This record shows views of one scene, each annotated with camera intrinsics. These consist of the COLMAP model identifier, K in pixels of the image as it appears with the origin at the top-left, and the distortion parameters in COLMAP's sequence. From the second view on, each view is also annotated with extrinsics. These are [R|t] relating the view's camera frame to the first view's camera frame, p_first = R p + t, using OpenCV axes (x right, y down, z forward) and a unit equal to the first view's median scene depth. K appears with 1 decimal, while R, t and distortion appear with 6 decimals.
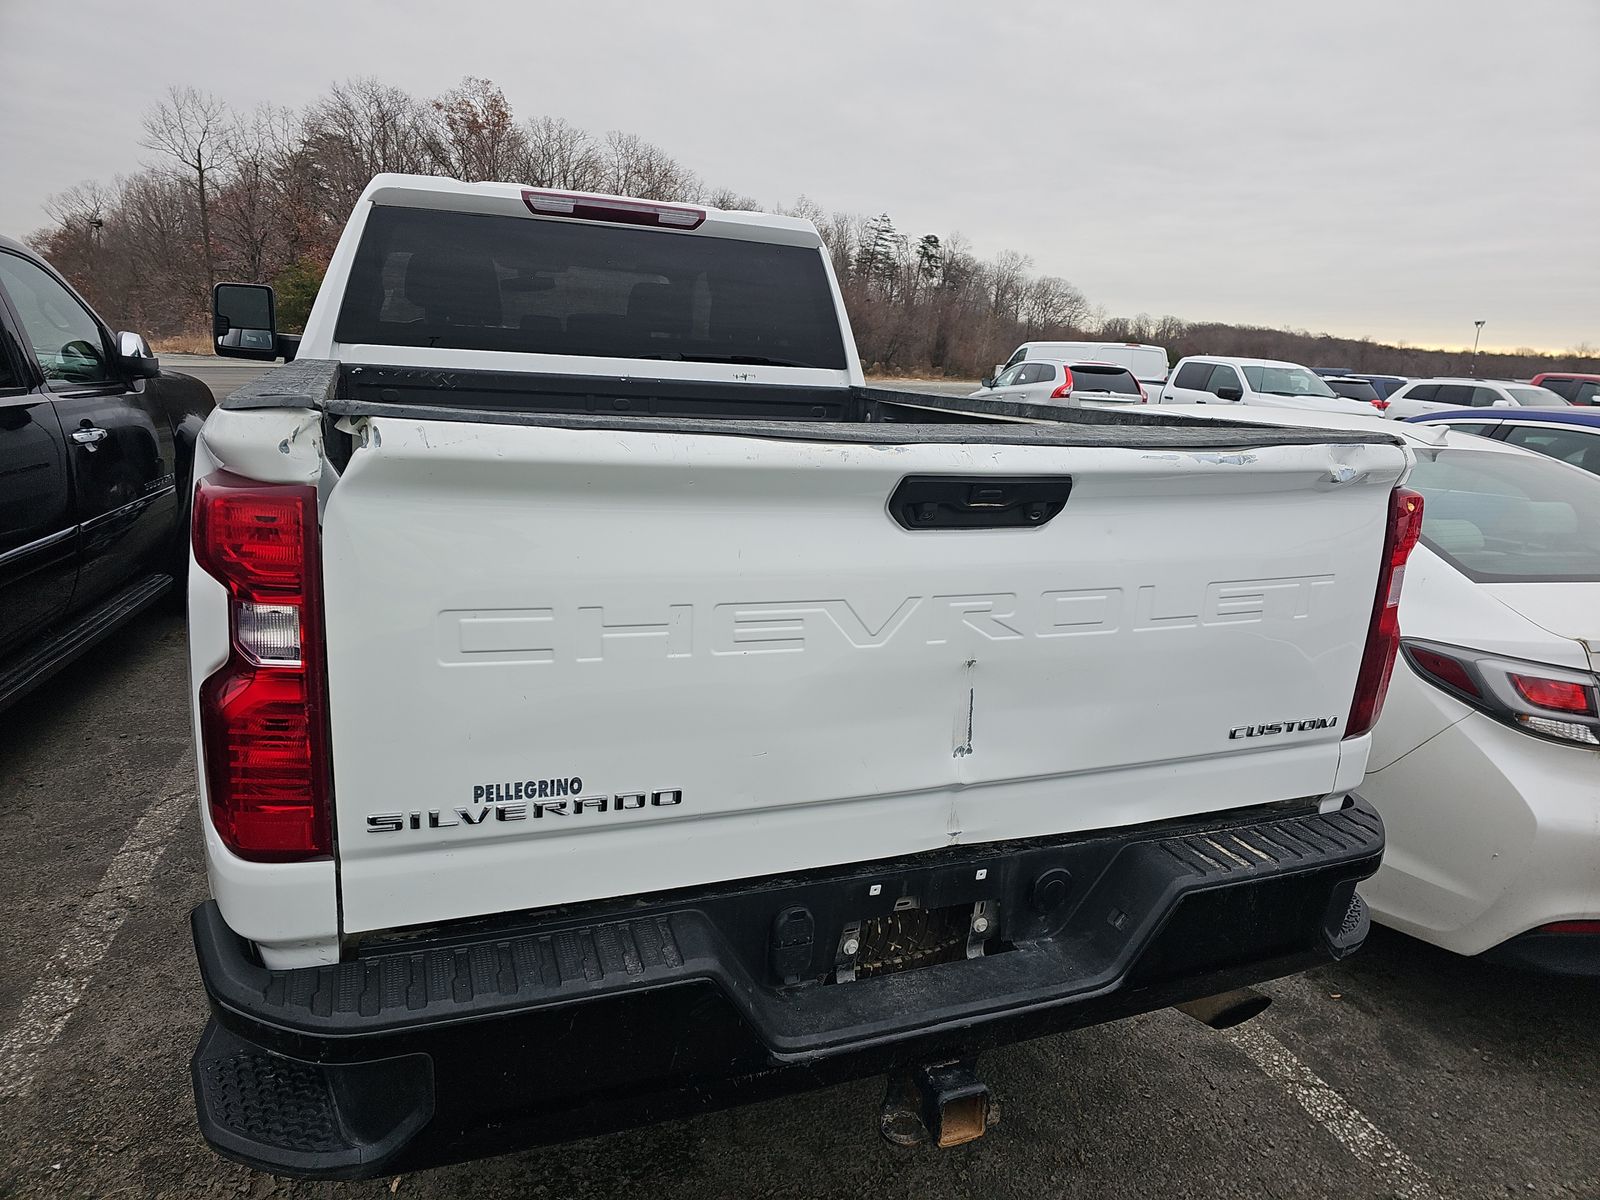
lens RADIAL K [[1067.5, 0, 802.0], [0, 1067.5, 608.5], [0, 0, 1]] dist [0.057754, -0.050400]
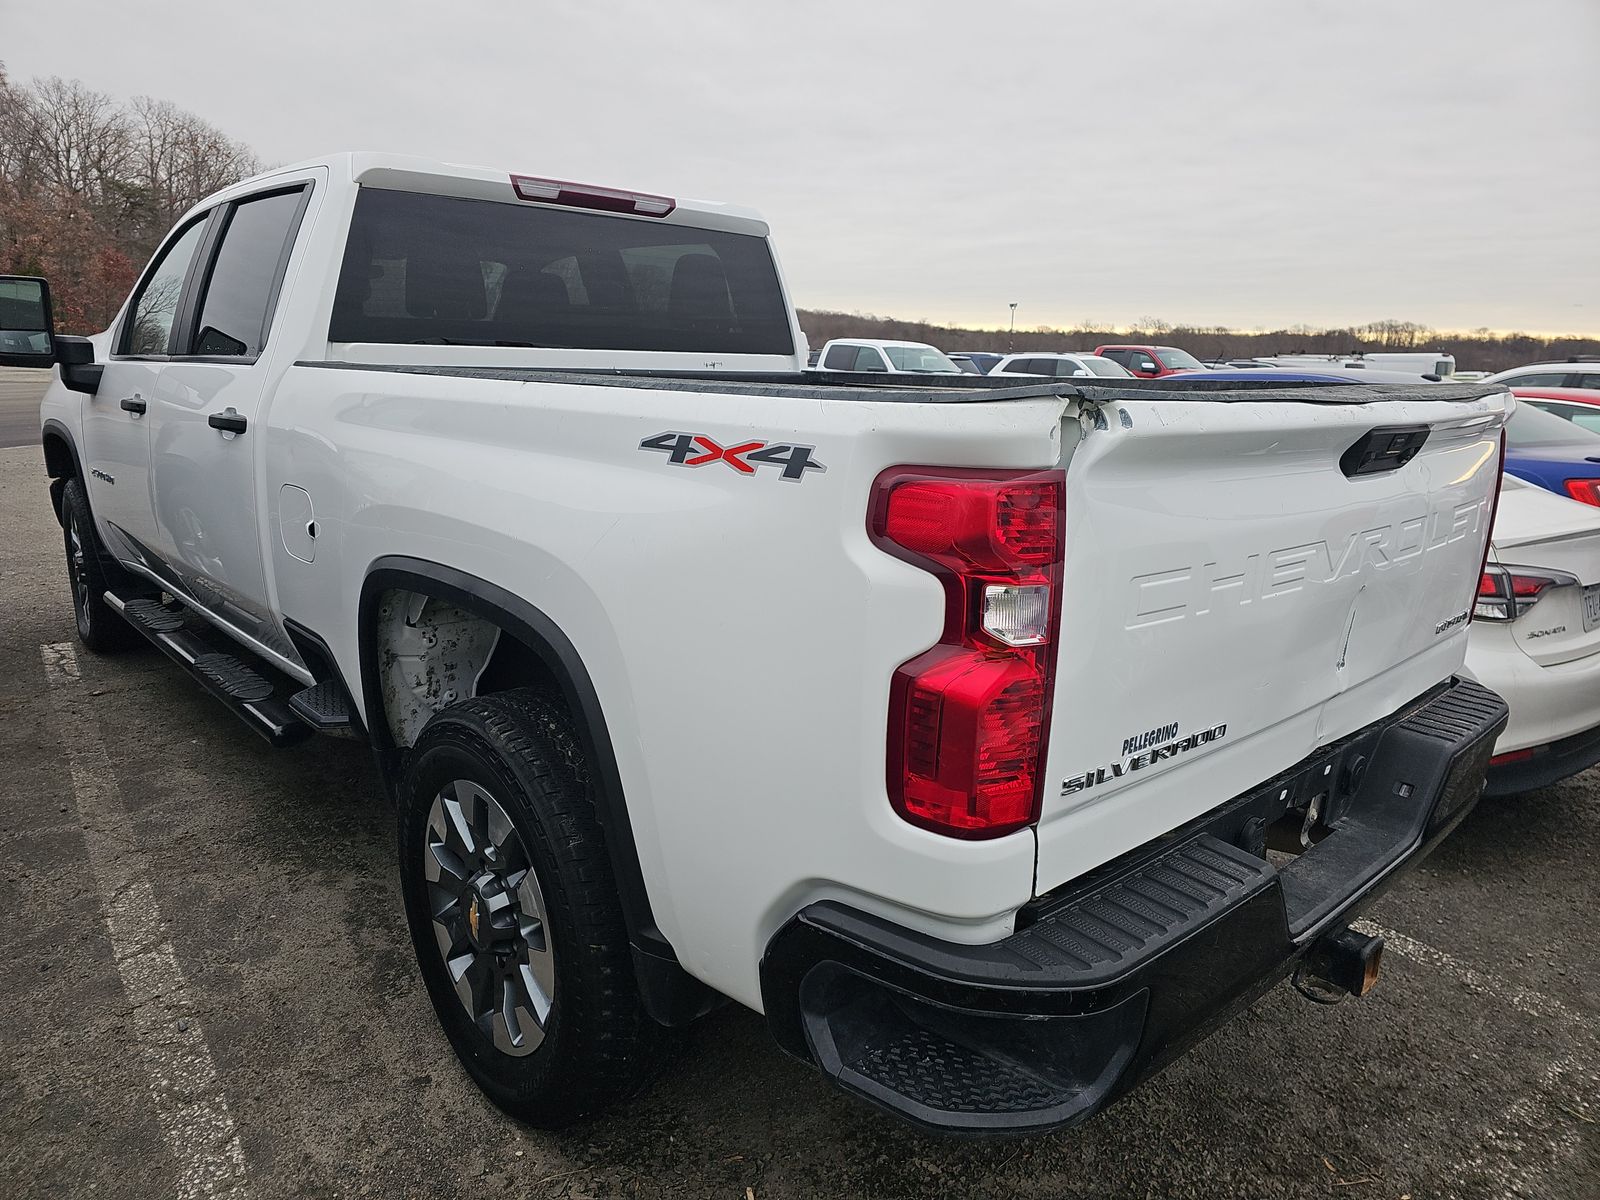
lens RADIAL K [[1067.5, 0, 784.8], [0, 1067.5, 605.0], [0, 0, 1]] dist [0.057754, -0.050400]
pose [[0.936438, -0.109235, 0.333395, -0.491252], [0.106629, 0.993955, 0.026164, -0.017397], [-0.334238, 0.011048, 0.942424, 0.048455]]
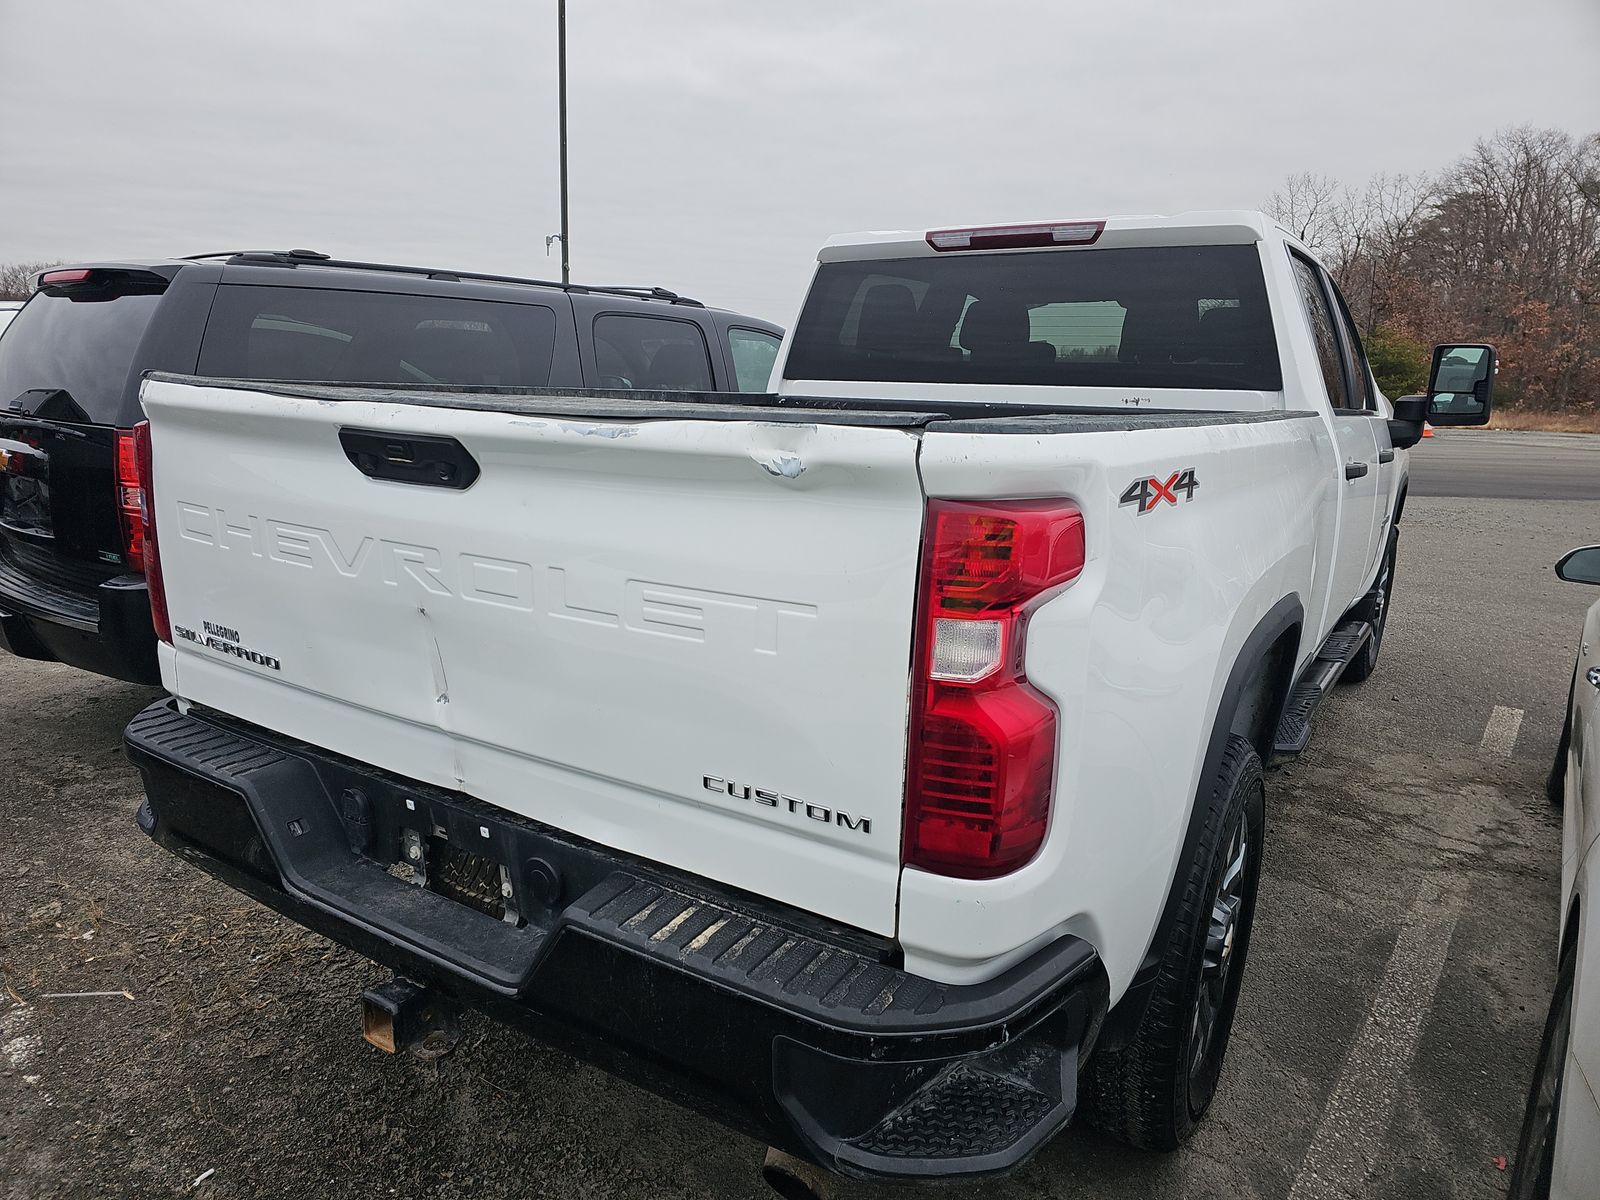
lens RADIAL K [[1067.5, 0, 792.0], [0, 1067.5, 626.0], [0, 0, 1]] dist [0.057754, -0.050400]
pose [[0.565359, 0.151846, -0.810748, 0.733846], [-0.193100, 0.979961, 0.048883, -0.034507], [0.801924, 0.128919, 0.583351, 0.391013]]
